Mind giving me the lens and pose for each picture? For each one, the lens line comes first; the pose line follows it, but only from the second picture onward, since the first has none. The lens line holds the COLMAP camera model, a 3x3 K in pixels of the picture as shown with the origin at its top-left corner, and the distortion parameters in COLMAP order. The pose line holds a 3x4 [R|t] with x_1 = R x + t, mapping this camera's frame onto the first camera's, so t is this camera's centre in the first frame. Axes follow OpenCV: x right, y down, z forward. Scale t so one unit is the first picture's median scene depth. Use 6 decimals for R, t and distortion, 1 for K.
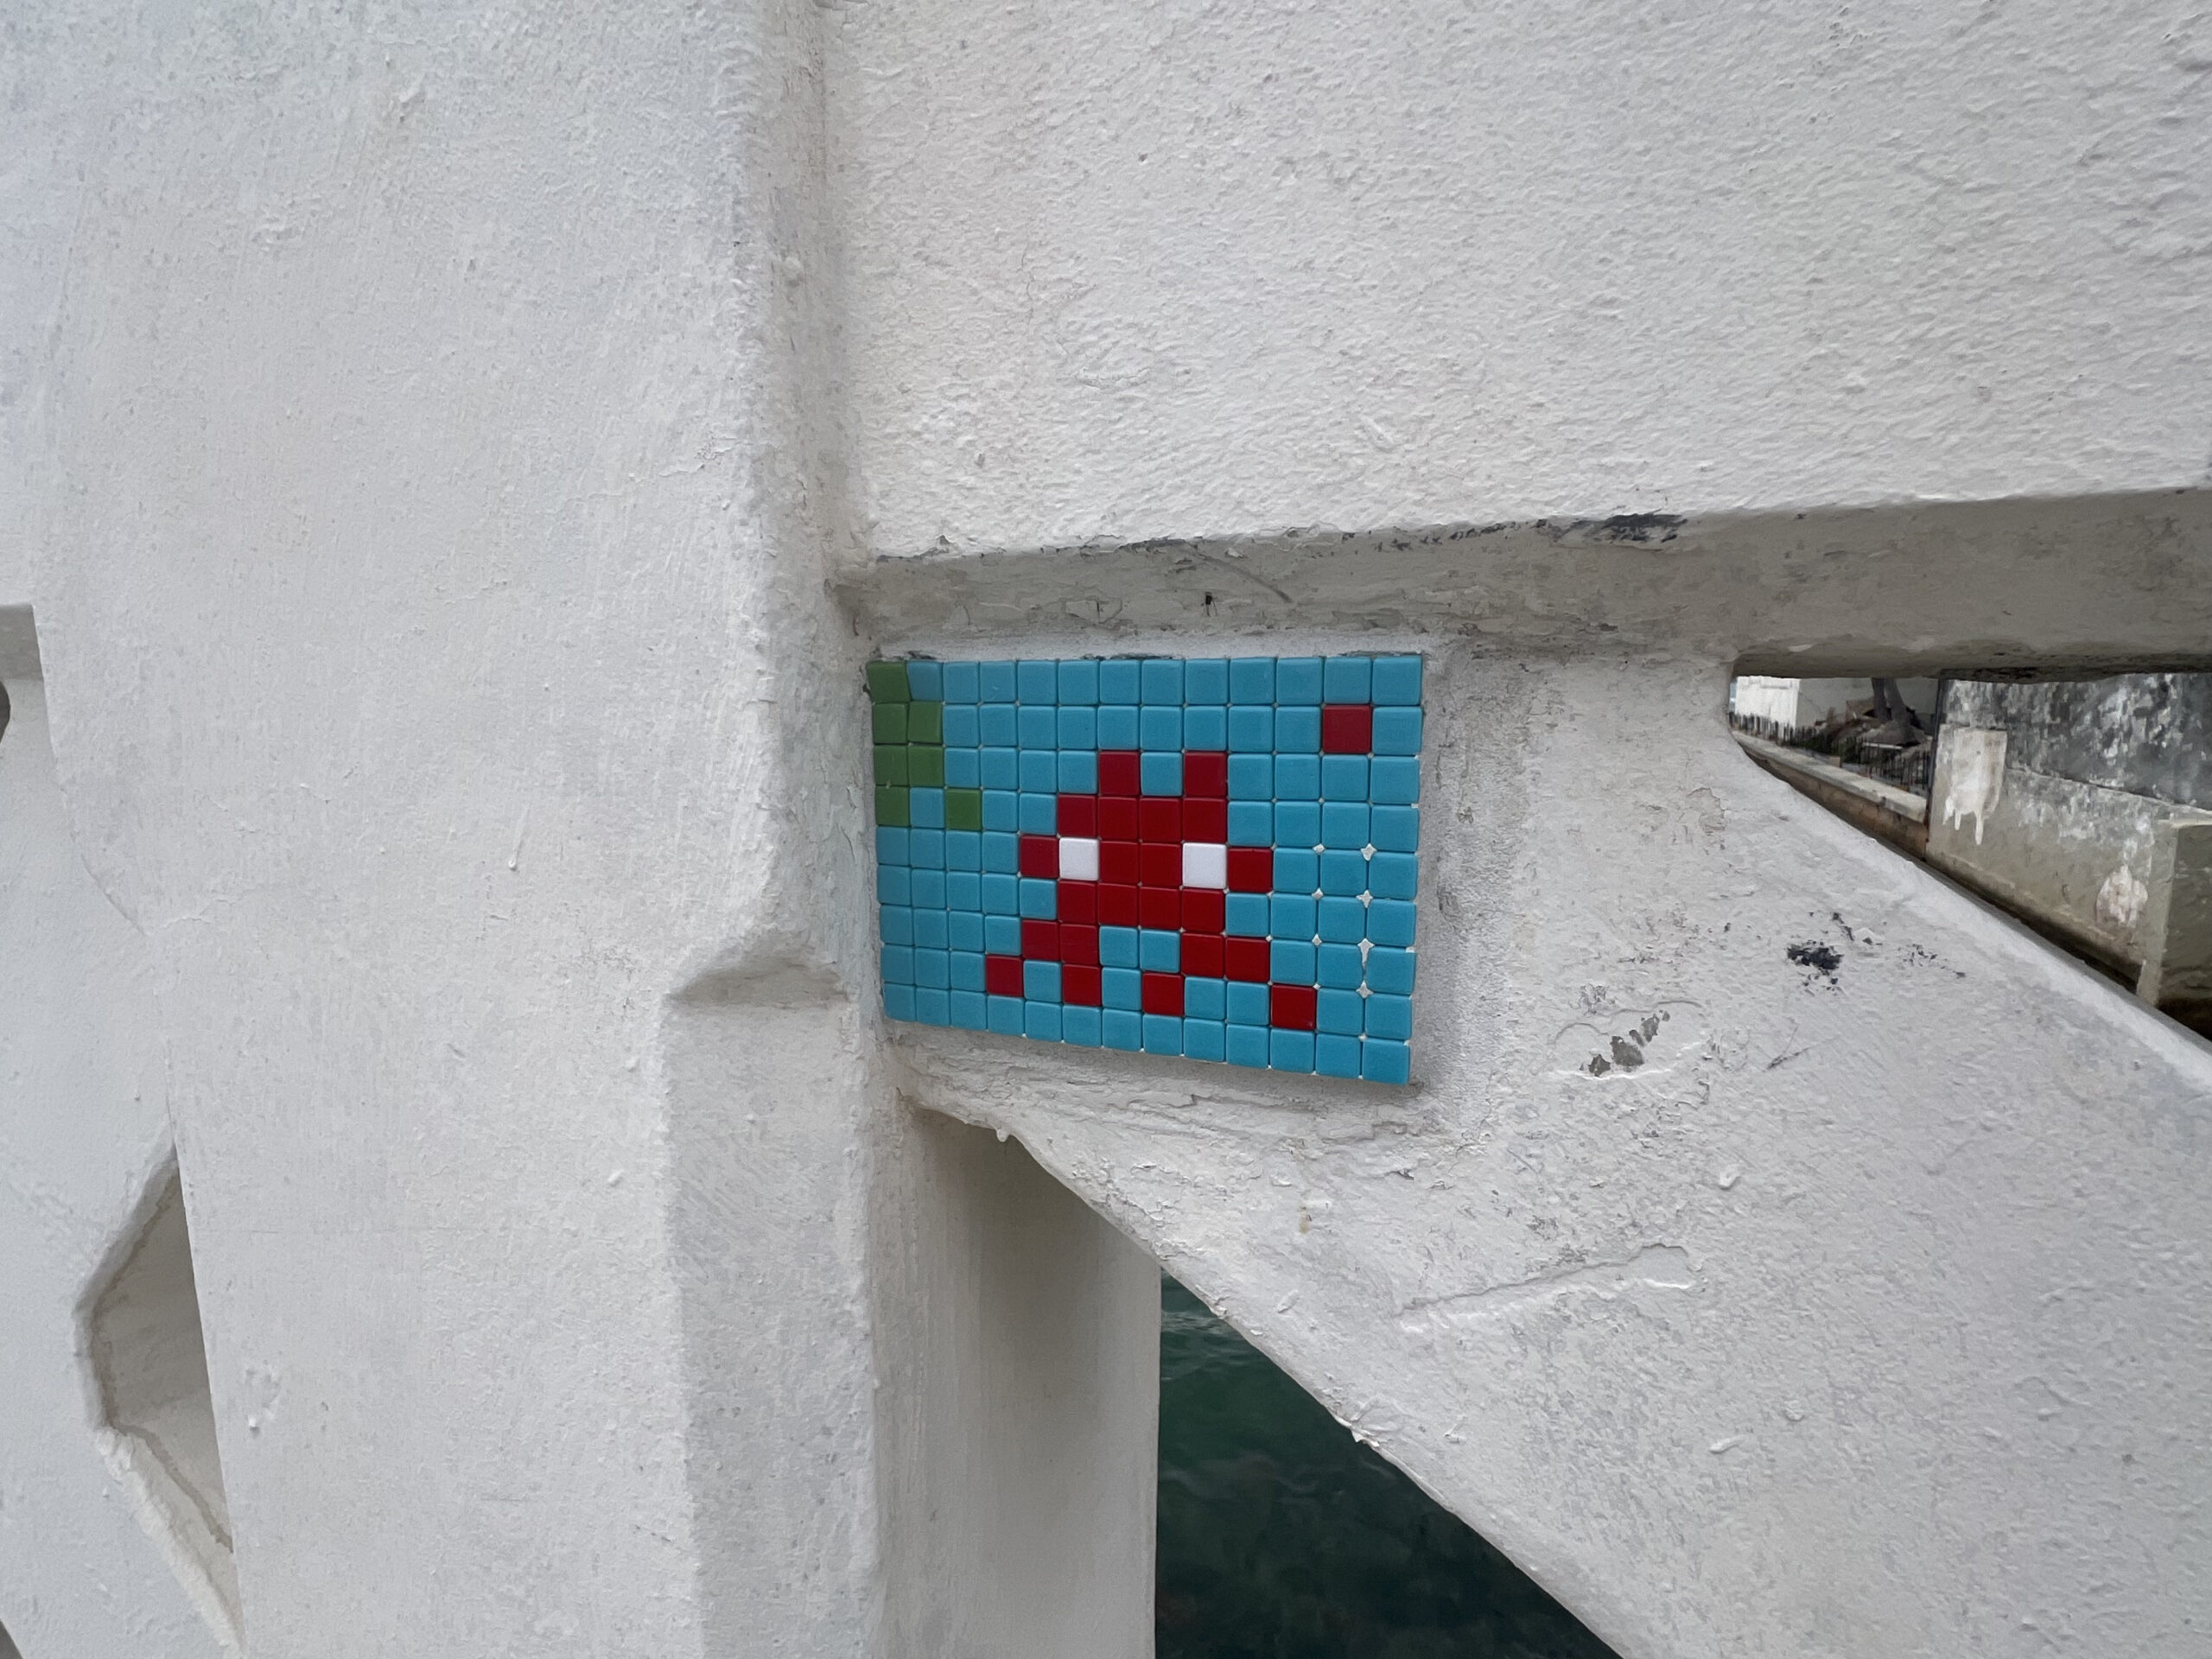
lens RADIAL K [[1169.5, 0, 1105.7], [0, 1169.5, 917.6], [0, 0, 1]] dist [-0.004091, 0.001613]
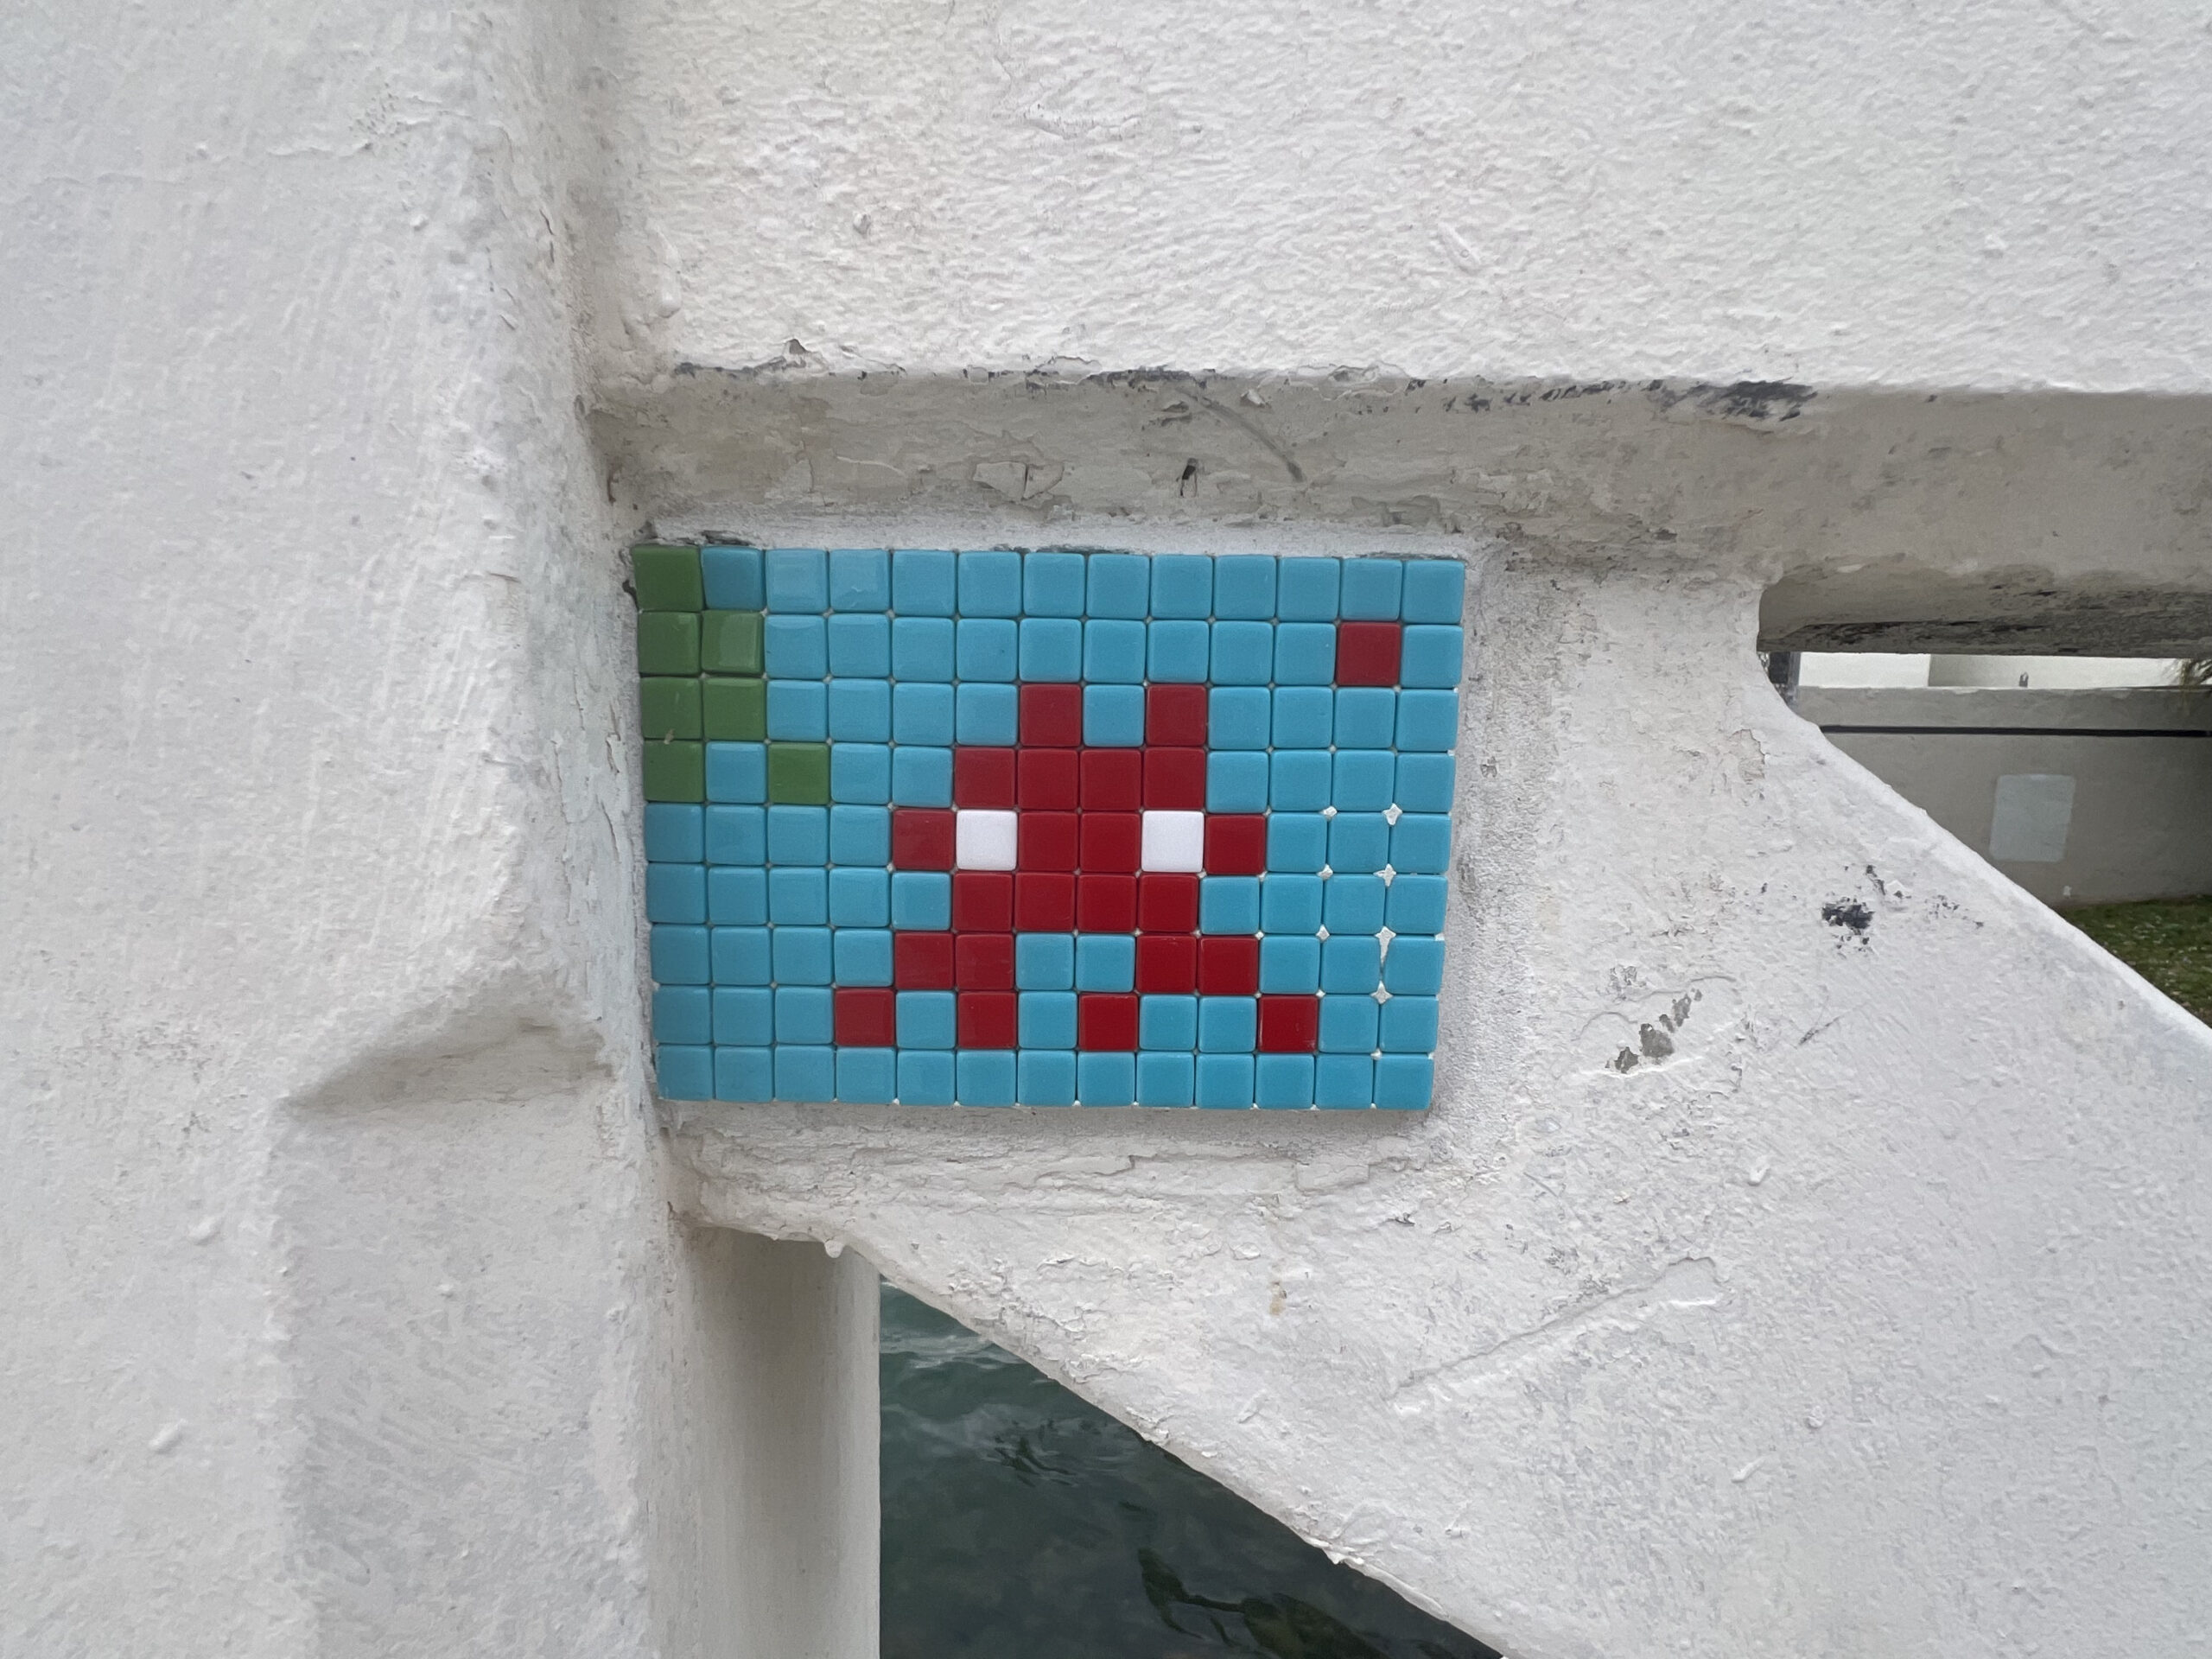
lens RADIAL K [[1169.5, 0, 1105.7], [0, 1169.5, 917.6], [0, 0, 1]] dist [-0.004091, 0.001613]
pose [[0.918453, -0.050417, 0.392304, -0.258746], [0.062093, 0.997924, -0.017121, 0.013907], [-0.390626, 0.040084, 0.919676, 0.363396]]
